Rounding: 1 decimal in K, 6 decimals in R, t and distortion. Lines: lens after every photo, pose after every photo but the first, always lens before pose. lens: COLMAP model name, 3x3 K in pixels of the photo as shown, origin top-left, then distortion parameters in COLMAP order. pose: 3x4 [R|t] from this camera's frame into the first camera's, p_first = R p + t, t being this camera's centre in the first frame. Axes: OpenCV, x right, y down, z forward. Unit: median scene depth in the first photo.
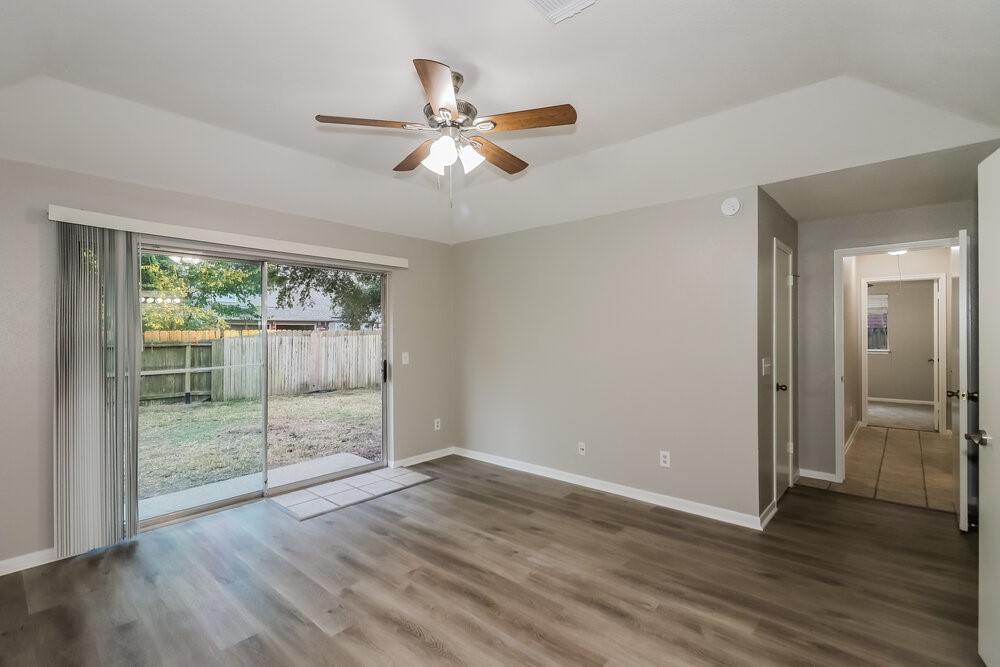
lens RADIAL K [[466.1, 0, 506.8], [0, 466.1, 334.1], [0, 0, 1]] dist [0.000554, -0.000832]
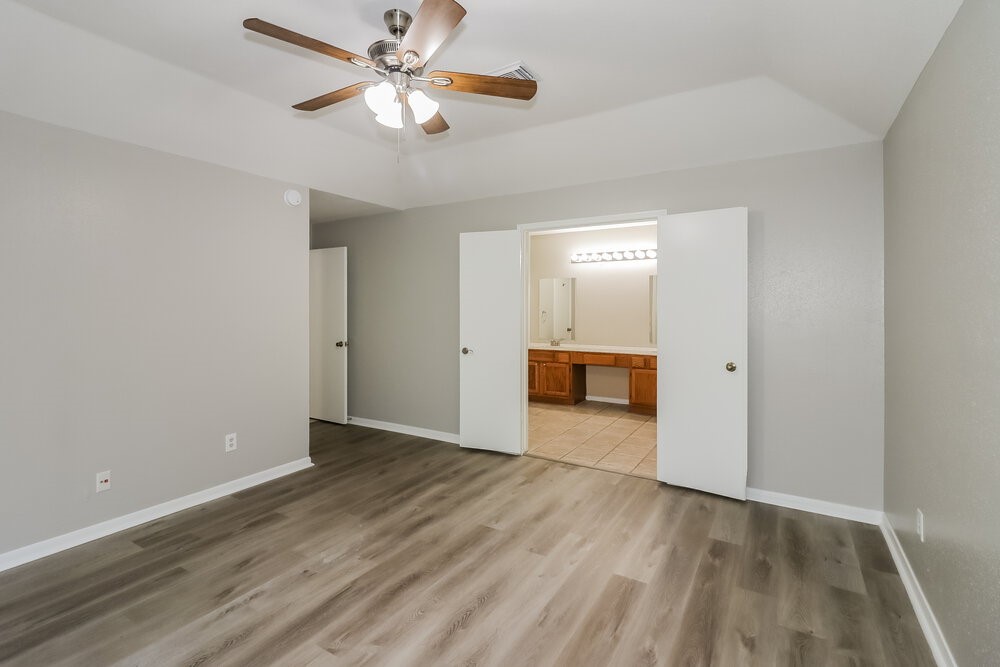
lens RADIAL K [[466.1, 0, 497.2], [0, 466.1, 303.0], [0, 0, 1]] dist [0.000554, -0.000832]
pose [[-0.166694, 0.013127, 0.985921, -0.802988], [0.010550, 0.999878, -0.011530, 0.007737], [-0.985952, 0.008479, -0.166812, 0.754452]]
